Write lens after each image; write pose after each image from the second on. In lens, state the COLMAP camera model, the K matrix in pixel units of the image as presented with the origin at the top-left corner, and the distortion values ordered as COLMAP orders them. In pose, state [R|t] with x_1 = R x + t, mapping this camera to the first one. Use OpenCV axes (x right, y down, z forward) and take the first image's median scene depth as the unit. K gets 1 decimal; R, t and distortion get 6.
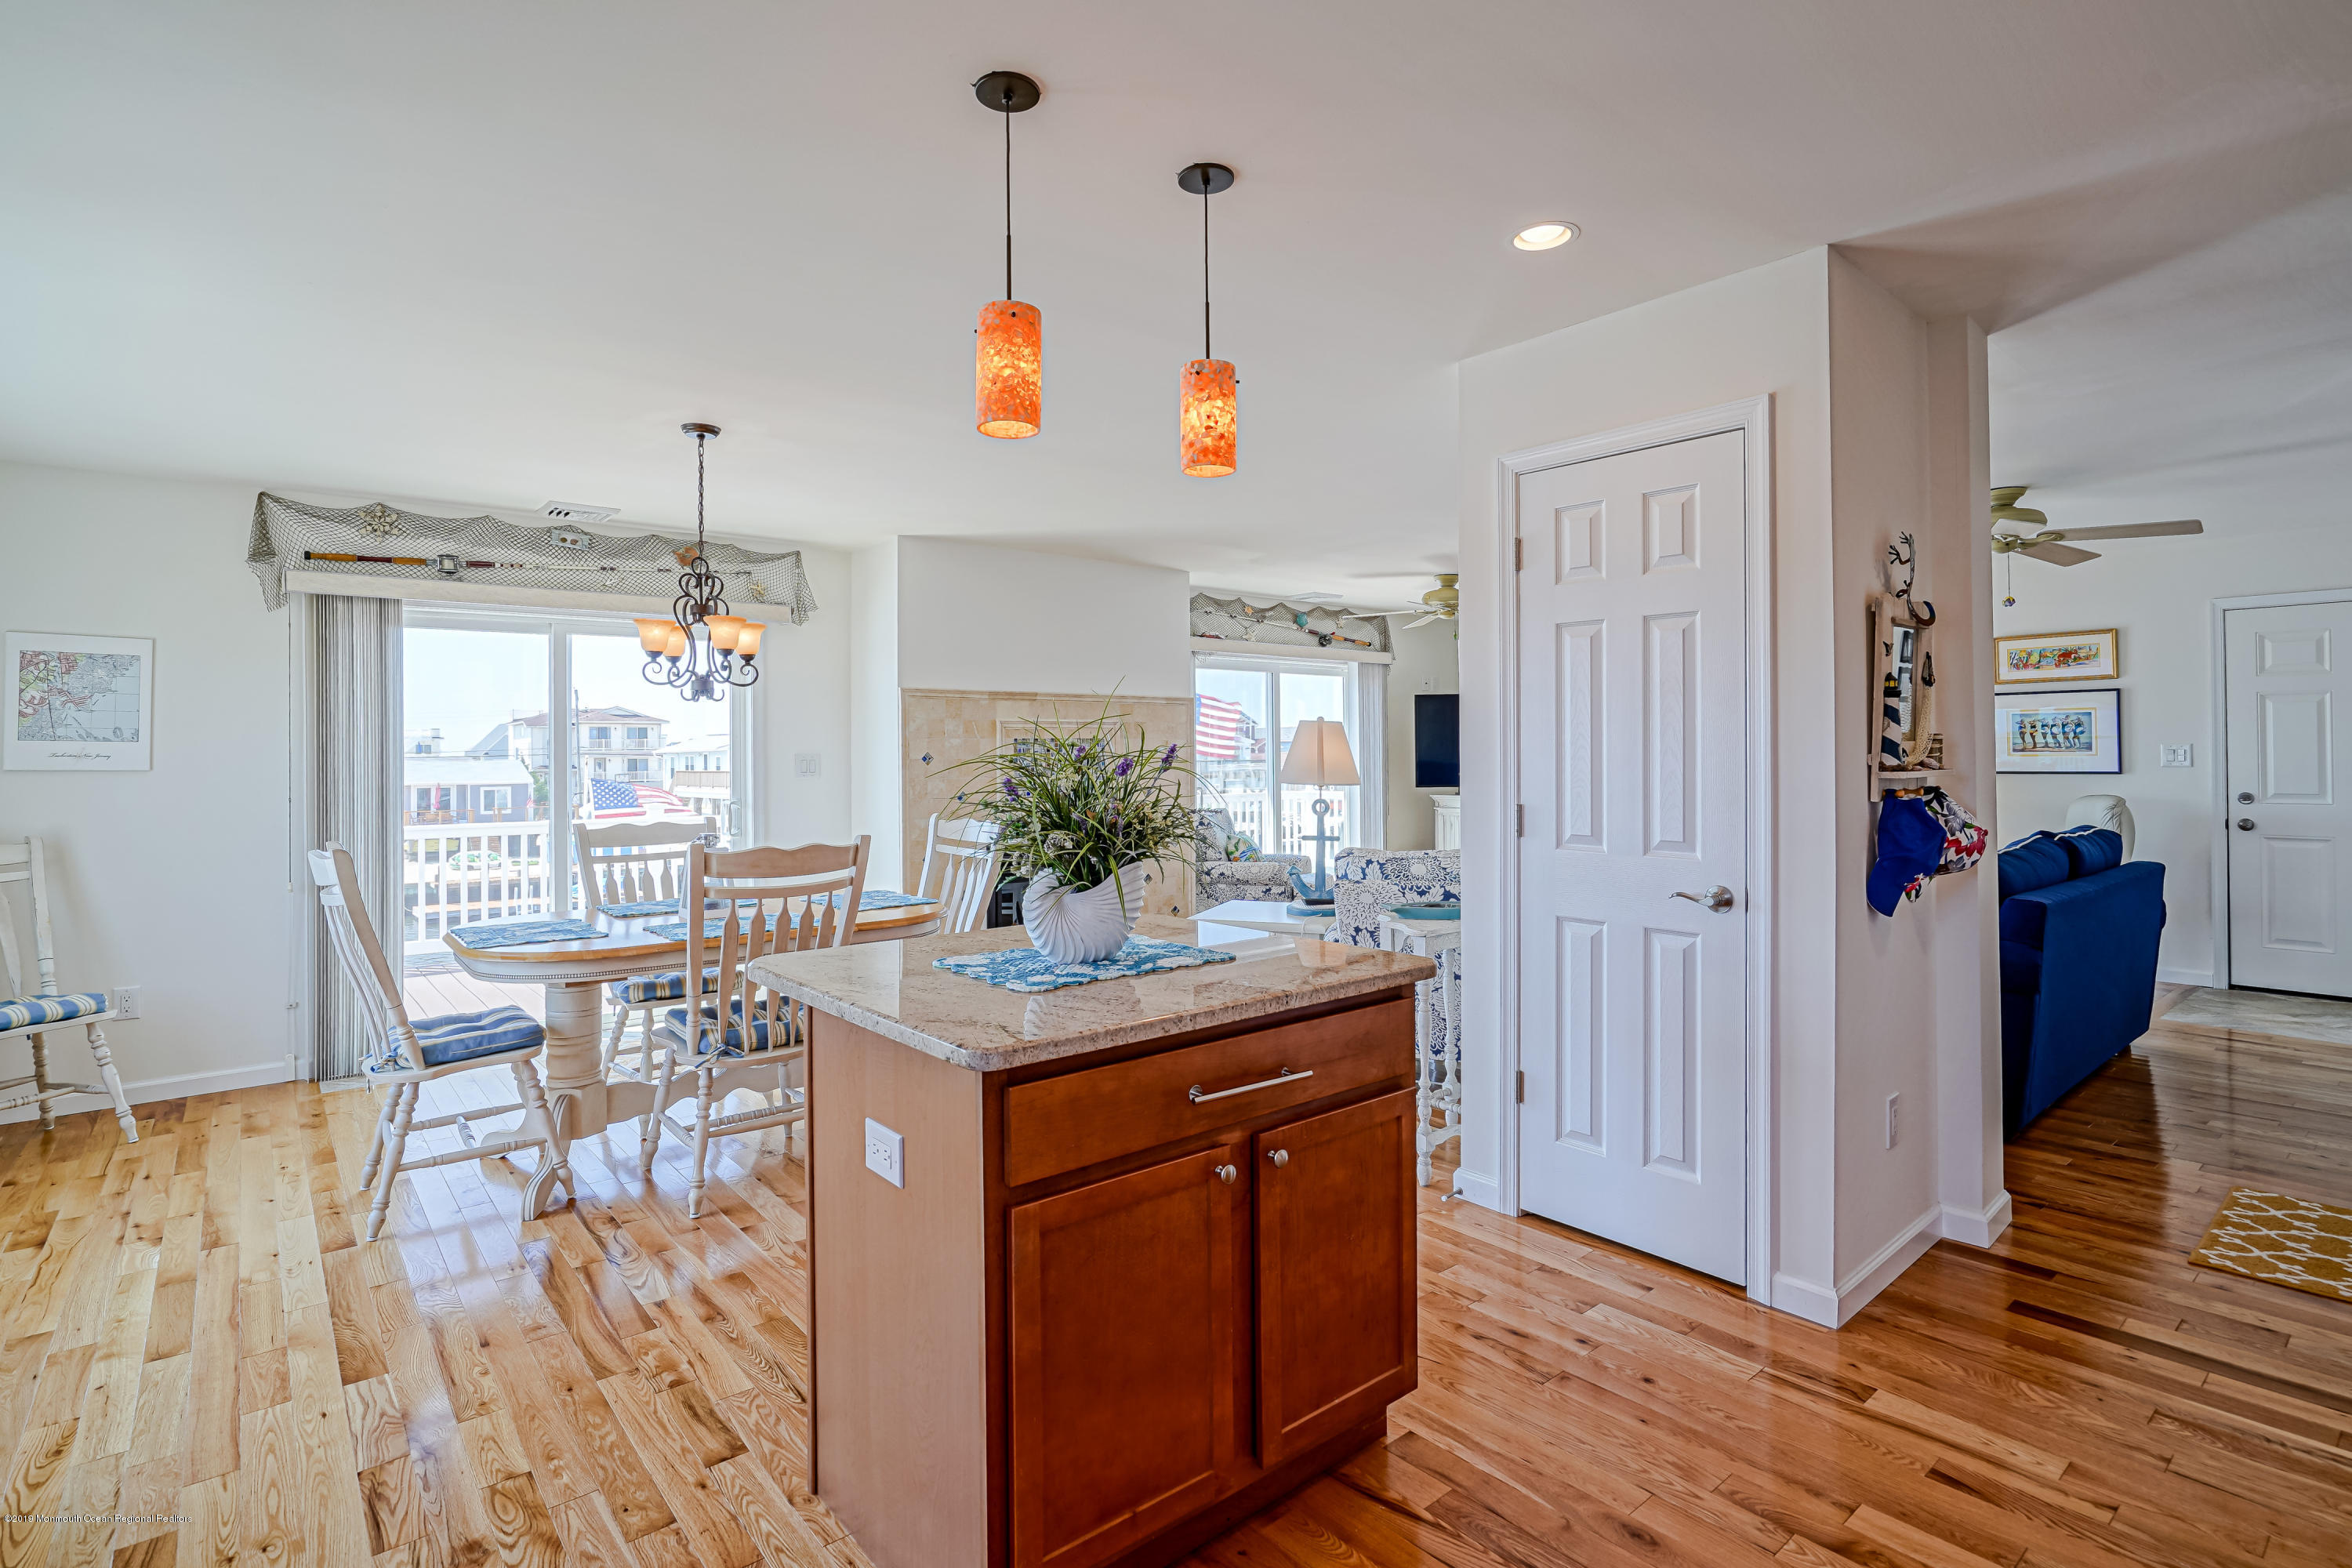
lens RADIAL K [[1195.5, 0, 1176.3], [0, 1195.5, 740.8], [0, 0, 1]] dist [-0.030247, -0.000107]
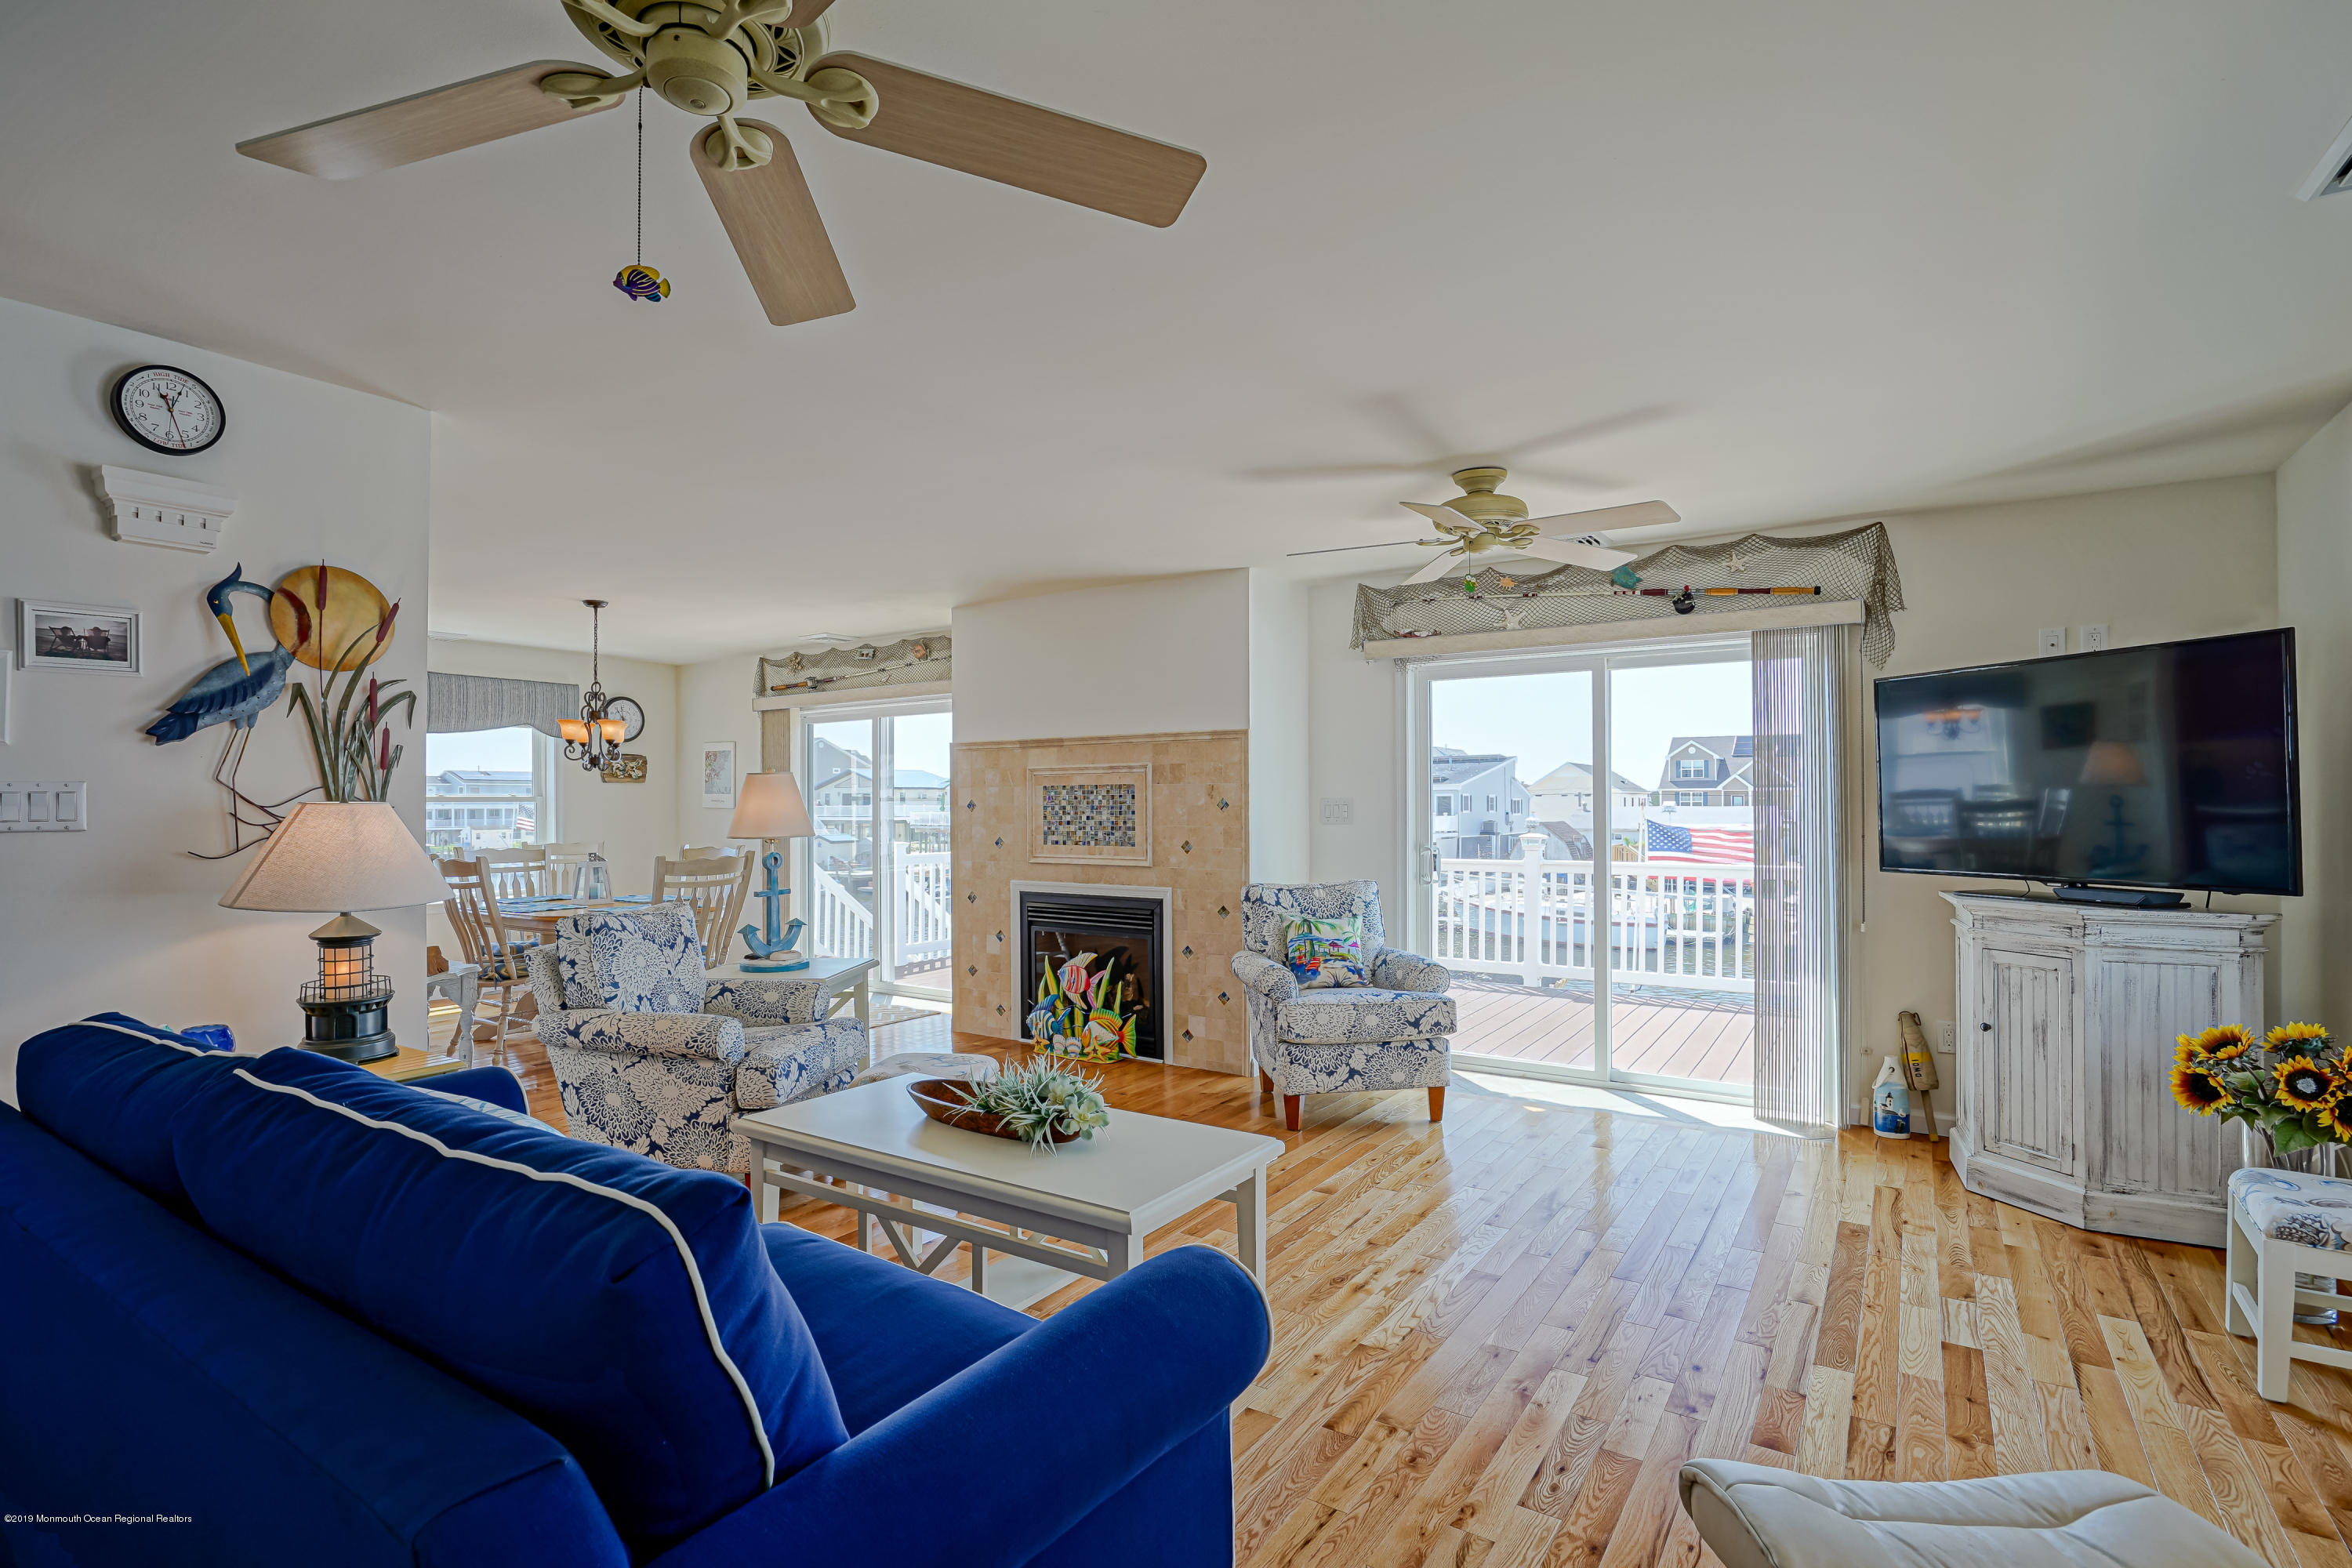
lens RADIAL K [[1157.6, 0, 1169.1], [0, 1157.6, 804.8], [0, 0, 1]] dist [-0.000810, 0.001802]
pose [[0.249394, 0.007455, -0.968373, 0.933517], [0.015308, 0.999815, 0.011639, 0.004824], [0.968281, -0.017726, 0.249234, 0.976322]]
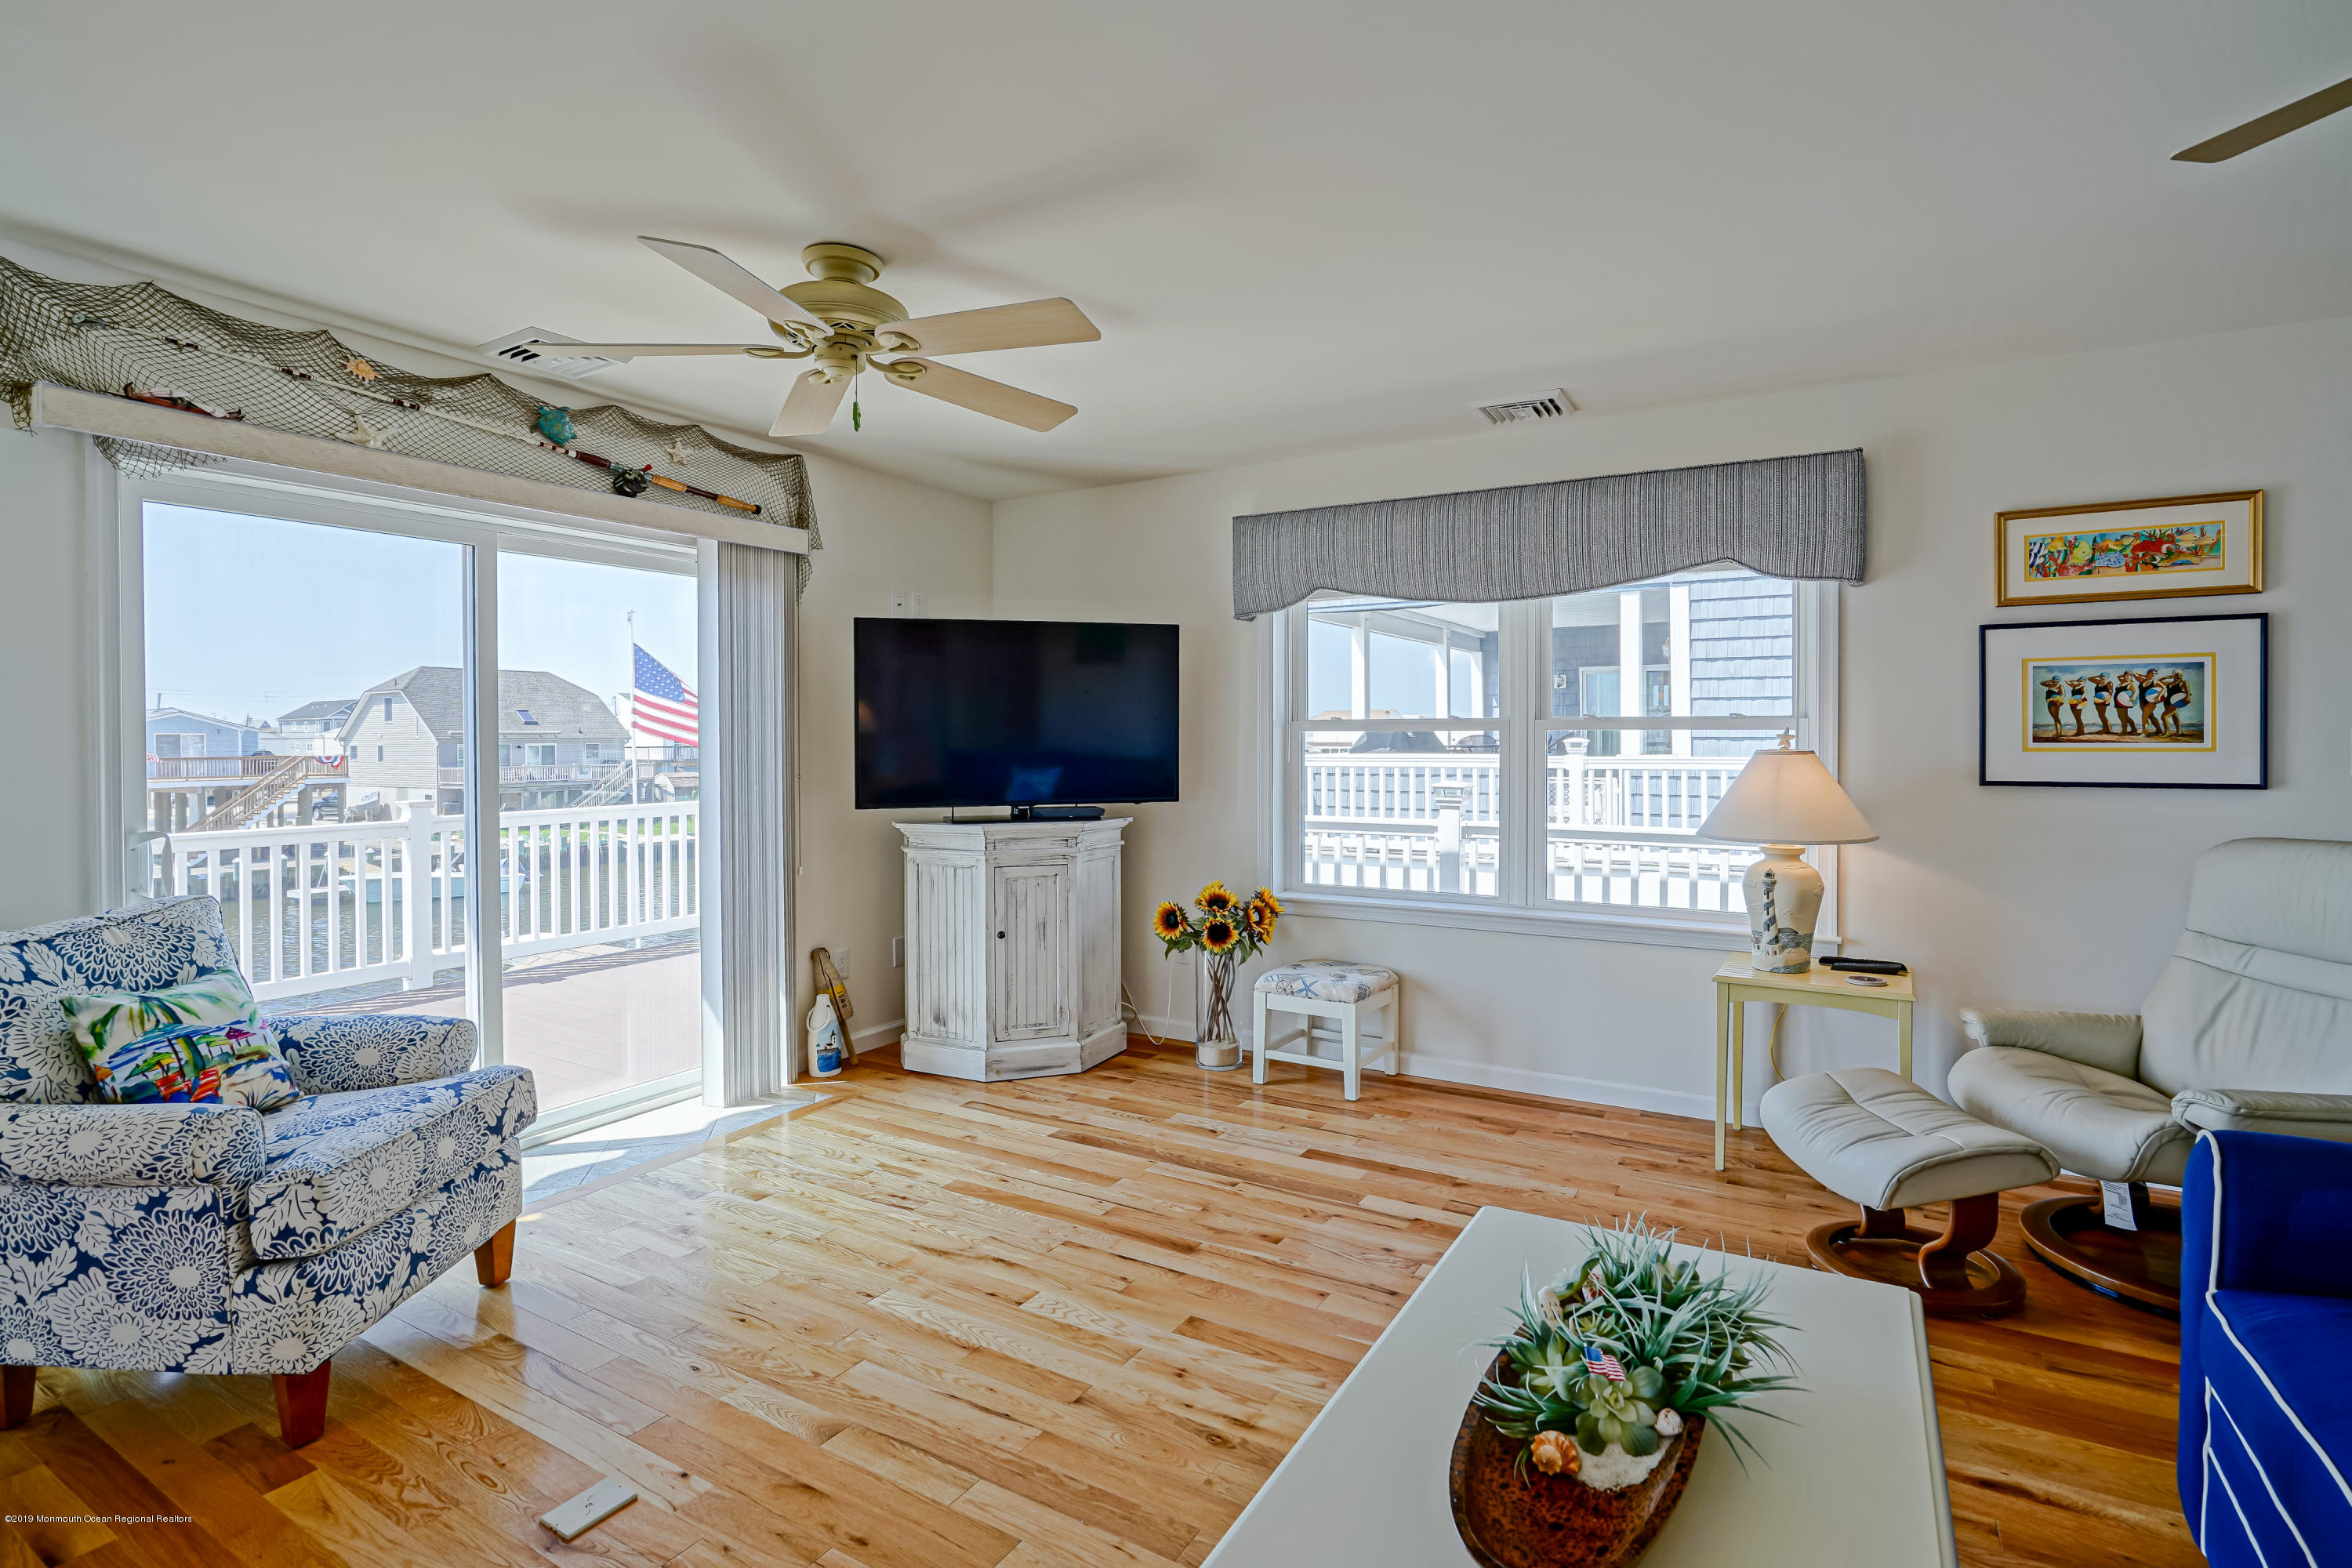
lens RADIAL K [[1124.7, 0, 1163.8], [0, 1124.7, 752.8], [0, 0, 1]] dist [-0.022119, 0.001112]
pose [[0.956495, 0.001096, 0.291748, 0.298431], [-0.008565, 0.999667, 0.024327, 0.007146], [-0.291625, -0.025767, 0.956186, 0.852258]]
